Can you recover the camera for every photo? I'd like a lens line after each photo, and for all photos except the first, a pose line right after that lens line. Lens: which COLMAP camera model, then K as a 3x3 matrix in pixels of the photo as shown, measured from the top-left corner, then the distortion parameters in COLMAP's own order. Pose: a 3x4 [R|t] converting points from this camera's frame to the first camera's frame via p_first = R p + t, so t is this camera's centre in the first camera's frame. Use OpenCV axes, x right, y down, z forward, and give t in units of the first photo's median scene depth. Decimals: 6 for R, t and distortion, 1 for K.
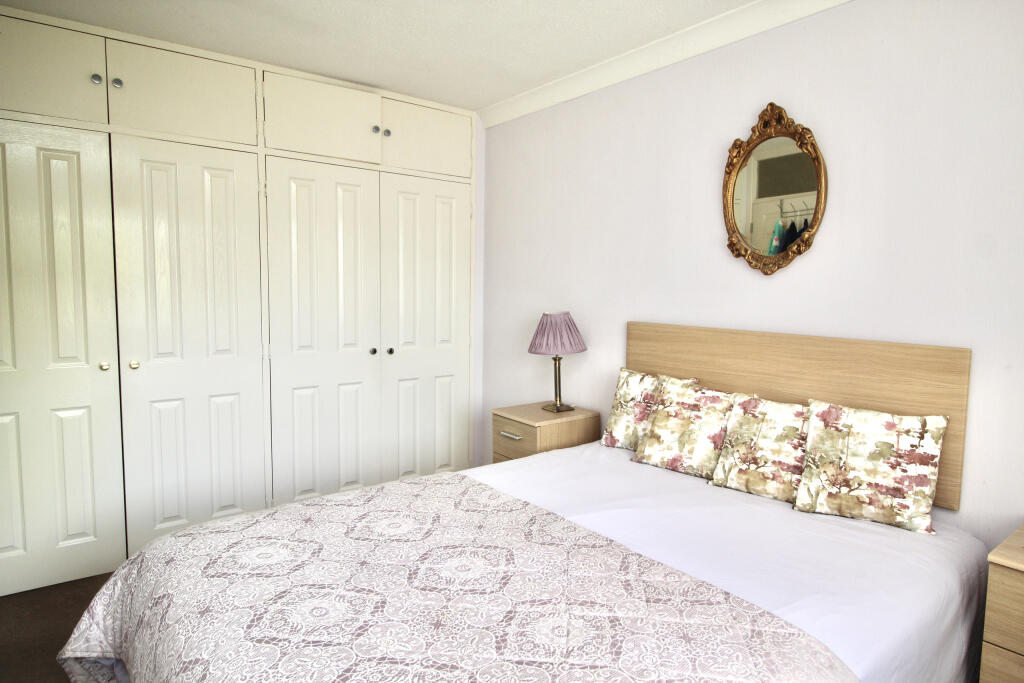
lens RADIAL K [[606.2, 0, 512.4], [0, 606.2, 339.0], [0, 0, 1]] dist [0.002894, 0.000303]
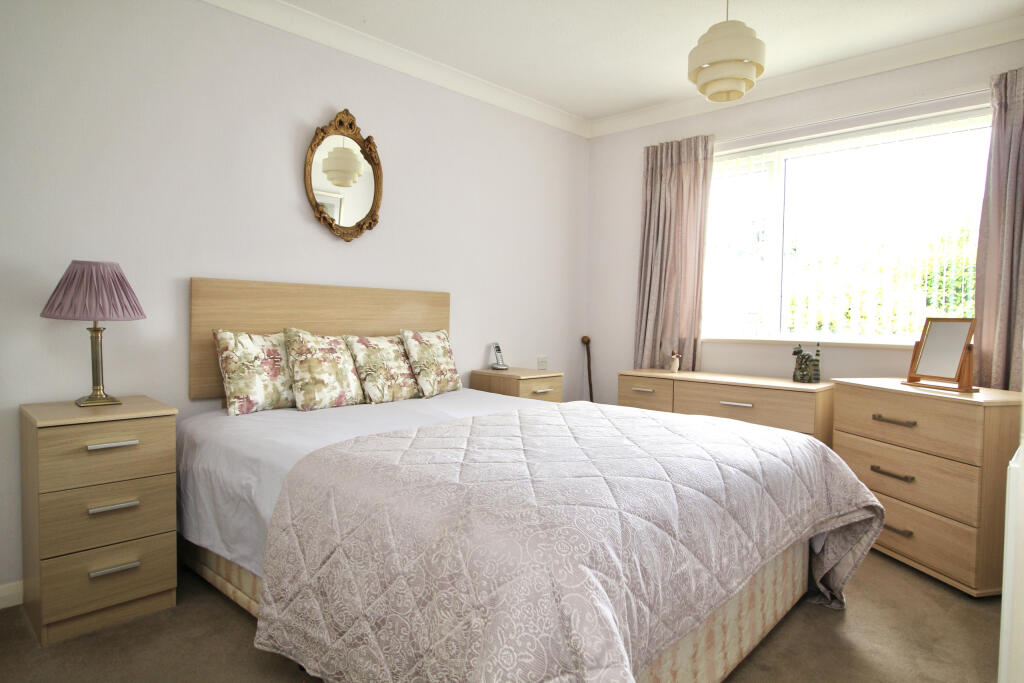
lens RADIAL K [[606.2, 0, 512.1], [0, 606.2, 343.8], [0, 0, 1]] dist [0.002894, 0.000303]
pose [[-0.172775, -0.058676, 0.983212, -0.879970], [0.064217, 0.995429, 0.070690, 0.039921], [-0.982866, 0.075353, -0.168217, 0.843699]]
